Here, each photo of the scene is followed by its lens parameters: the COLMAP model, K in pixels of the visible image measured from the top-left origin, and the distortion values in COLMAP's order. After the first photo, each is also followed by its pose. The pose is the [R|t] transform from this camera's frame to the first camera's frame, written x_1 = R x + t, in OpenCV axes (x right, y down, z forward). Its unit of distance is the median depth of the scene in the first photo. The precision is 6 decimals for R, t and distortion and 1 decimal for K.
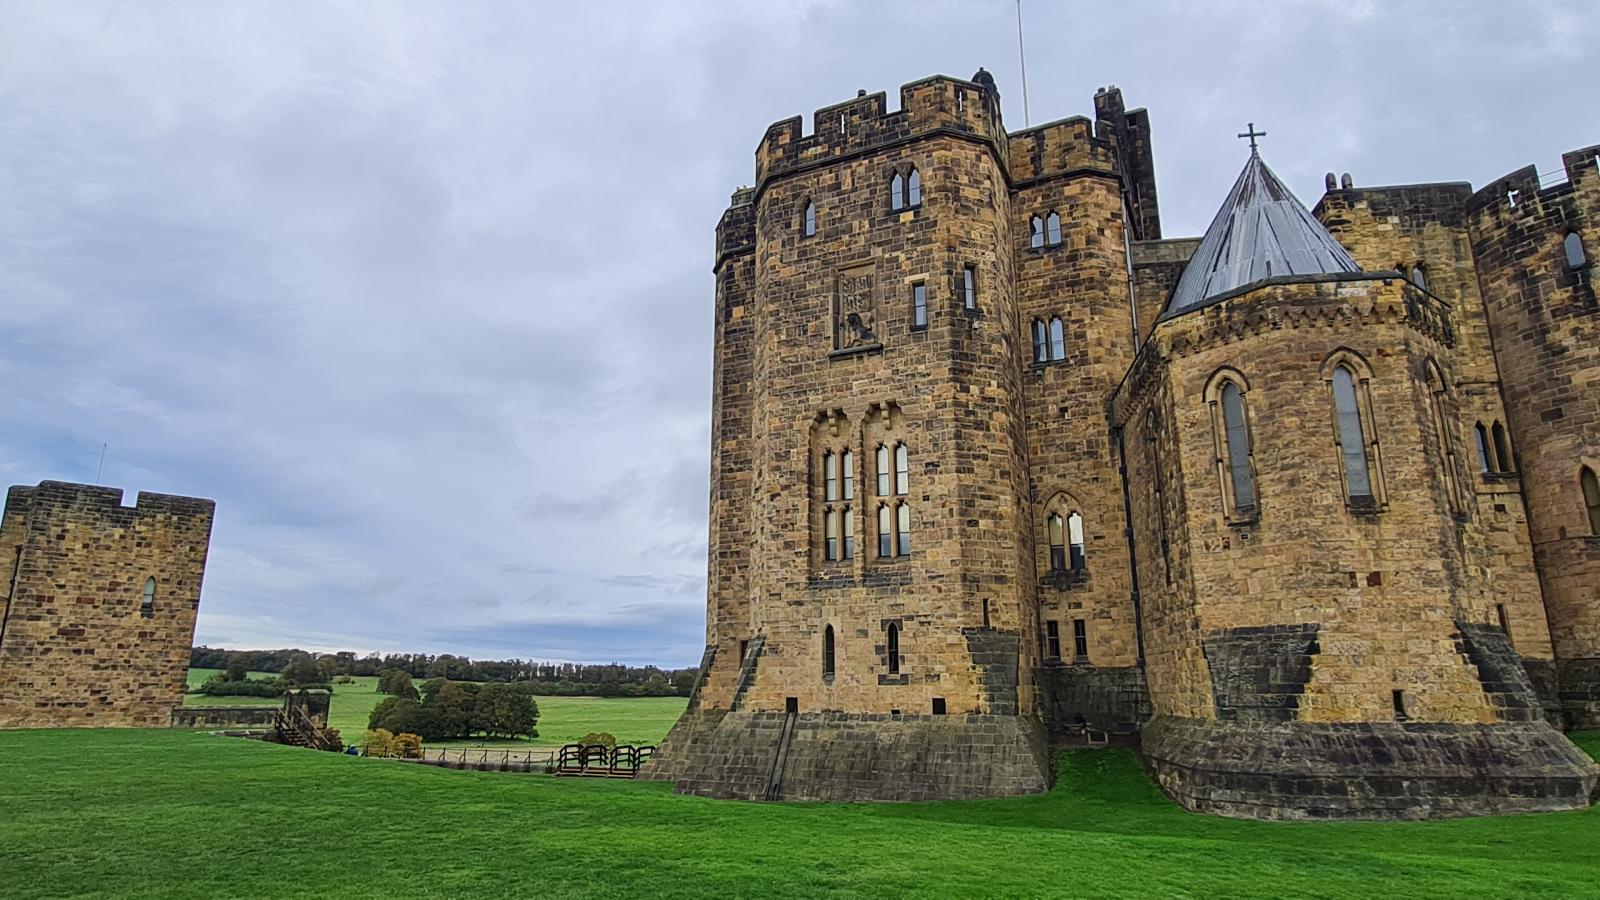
lens RADIAL K [[920.2, 0, 797.9], [0, 920.2, 449.8], [0, 0, 1]] dist [0.002268, -0.000480]
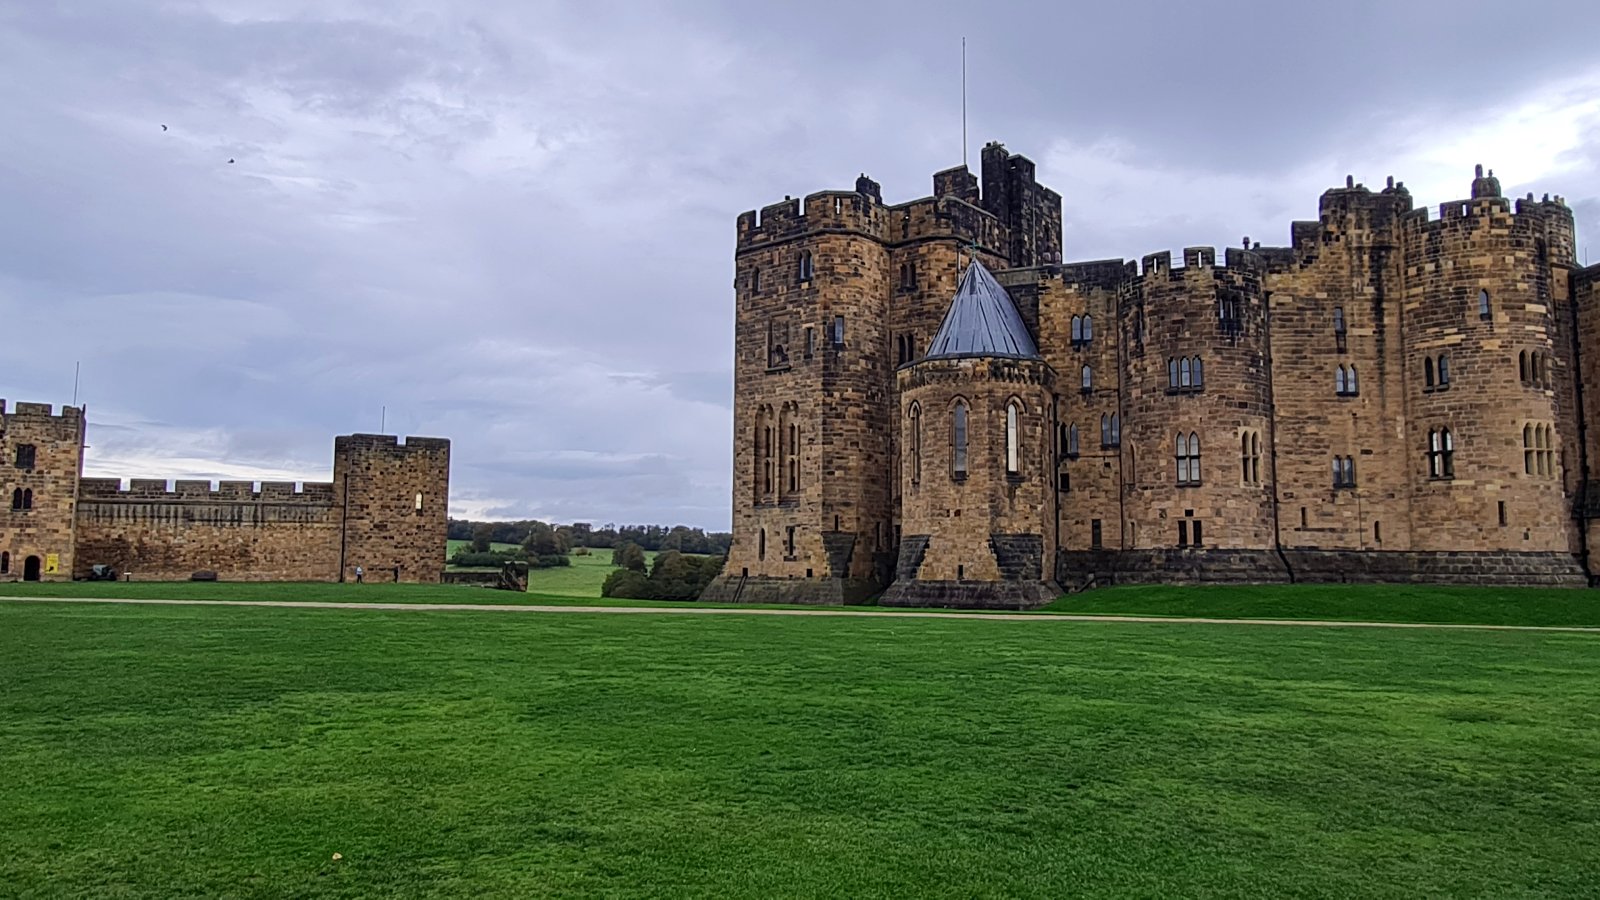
lens RADIAL K [[1113.3, 0, 794.8], [0, 1113.3, 445.4], [0, 0, 1]] dist [0.012044, -0.011618]
pose [[0.965703, -0.020008, -0.258876, 0.639328], [0.058079, 0.988410, 0.140262, -0.262444], [0.253069, -0.150487, 0.955672, -1.002011]]
